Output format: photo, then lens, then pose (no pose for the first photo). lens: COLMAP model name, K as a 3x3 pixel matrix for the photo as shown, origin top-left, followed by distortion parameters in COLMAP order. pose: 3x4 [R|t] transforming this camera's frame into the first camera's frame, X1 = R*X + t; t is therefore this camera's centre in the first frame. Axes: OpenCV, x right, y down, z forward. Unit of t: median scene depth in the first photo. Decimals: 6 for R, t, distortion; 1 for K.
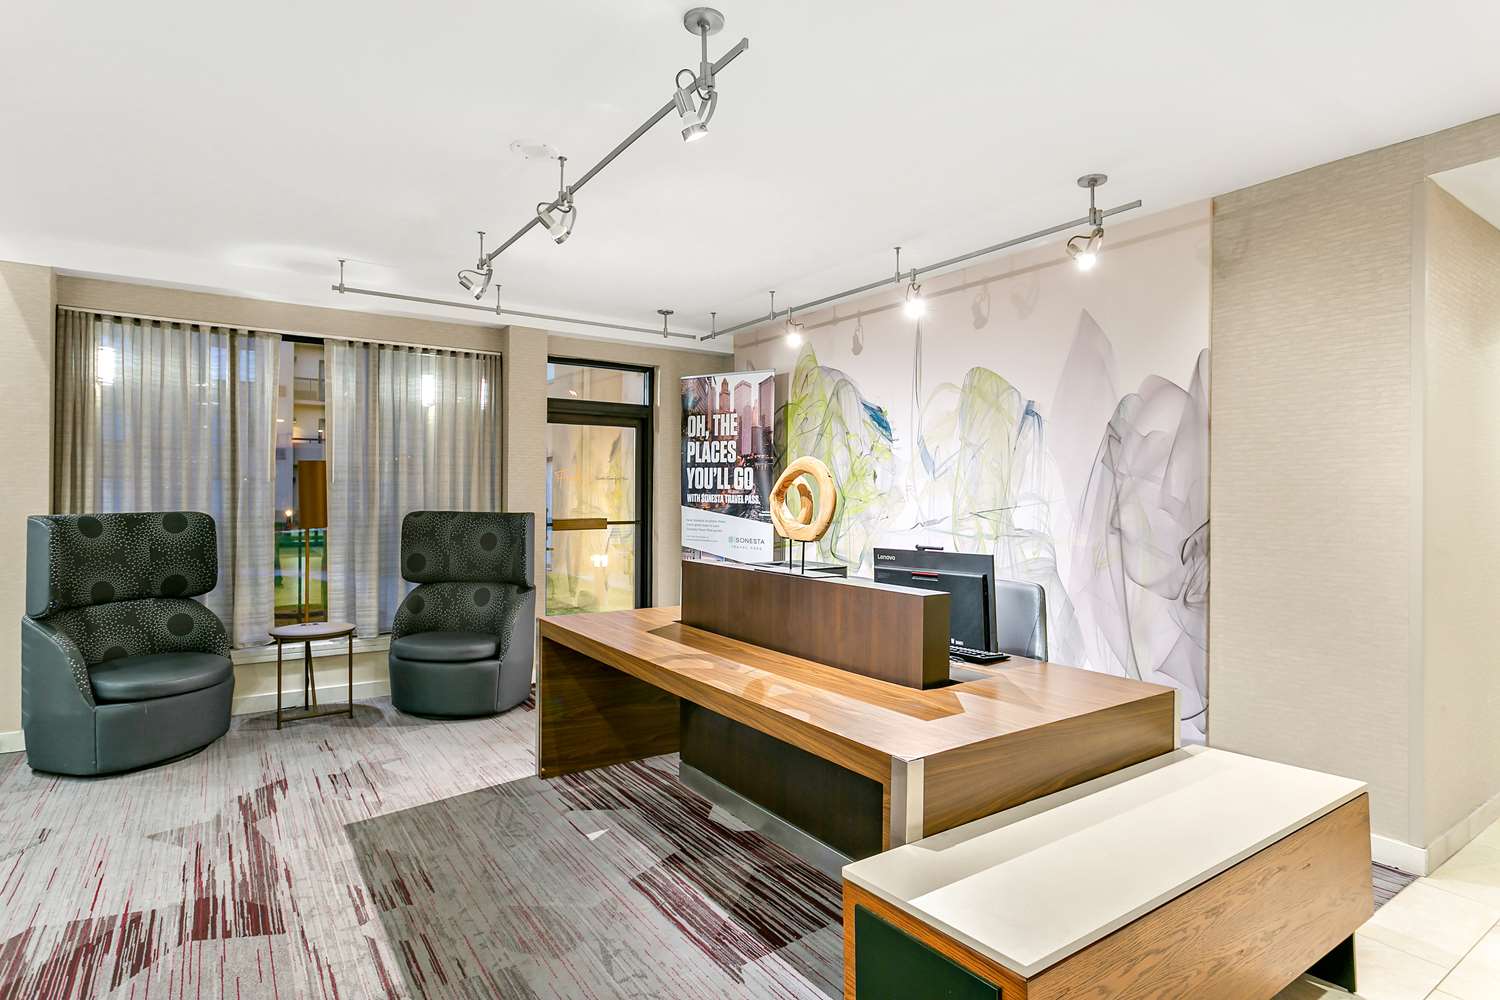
lens RADIAL K [[837.4, 0, 759.4], [0, 837.4, 496.4], [0, 0, 1]] dist [0.000587, -0.000036]
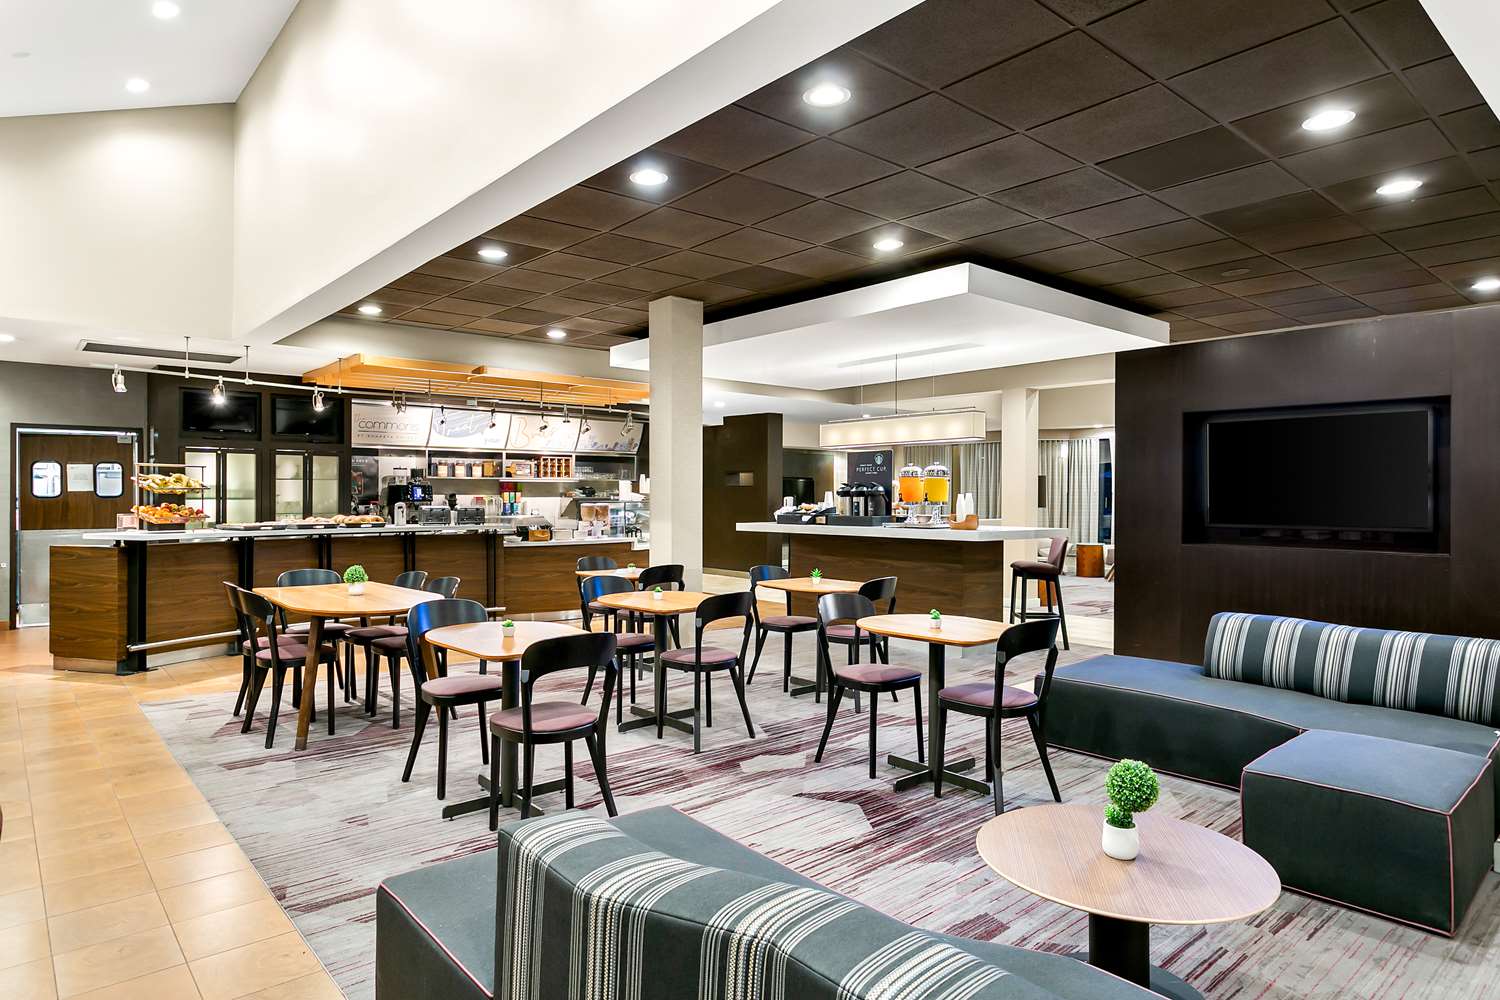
lens RADIAL K [[867.8, 0, 754.3], [0, 867.8, 494.4], [0, 0, 1]] dist [0.004788, 0.000404]
pose [[0.125851, 0.007628, -0.992020, 1.356789], [-0.005415, 0.999961, 0.007002, -0.054276], [0.992034, 0.004490, 0.125888, 0.813731]]
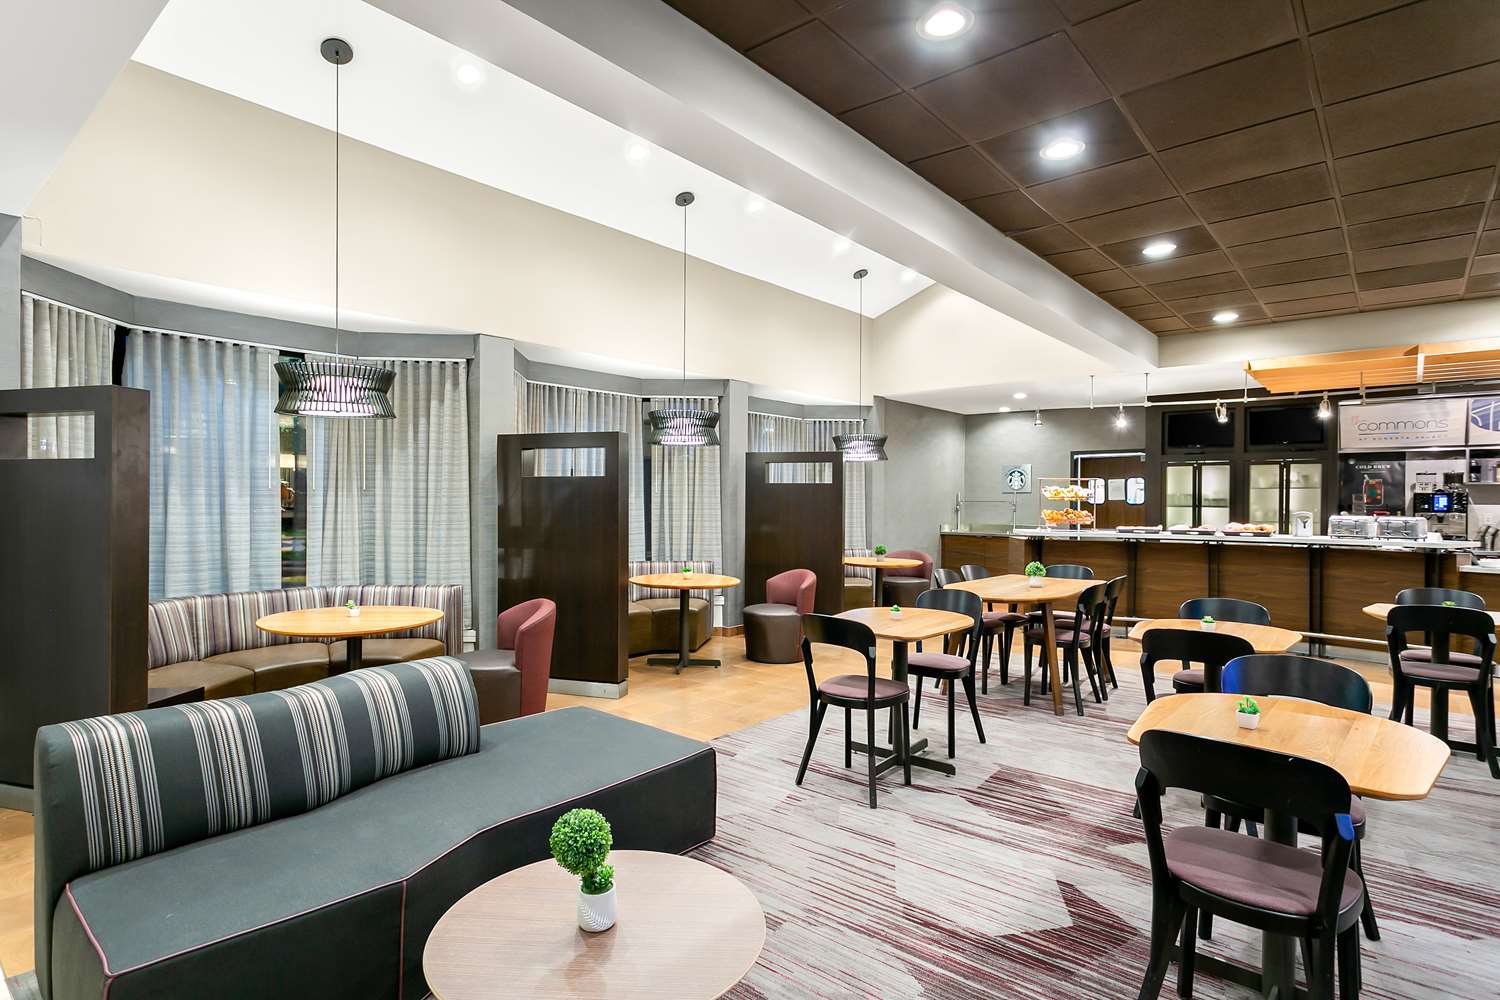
lens RADIAL K [[779.5, 0, 745.2], [0, 779.5, 497.4], [0, 0, 1]] dist [0.024266, 0.000301]
pose [[-0.958363, 0.000074, -0.285554, 0.729051], [-0.000408, 0.999999, 0.001627, -0.048025], [0.285554, 0.001676, -0.958361, 1.772027]]
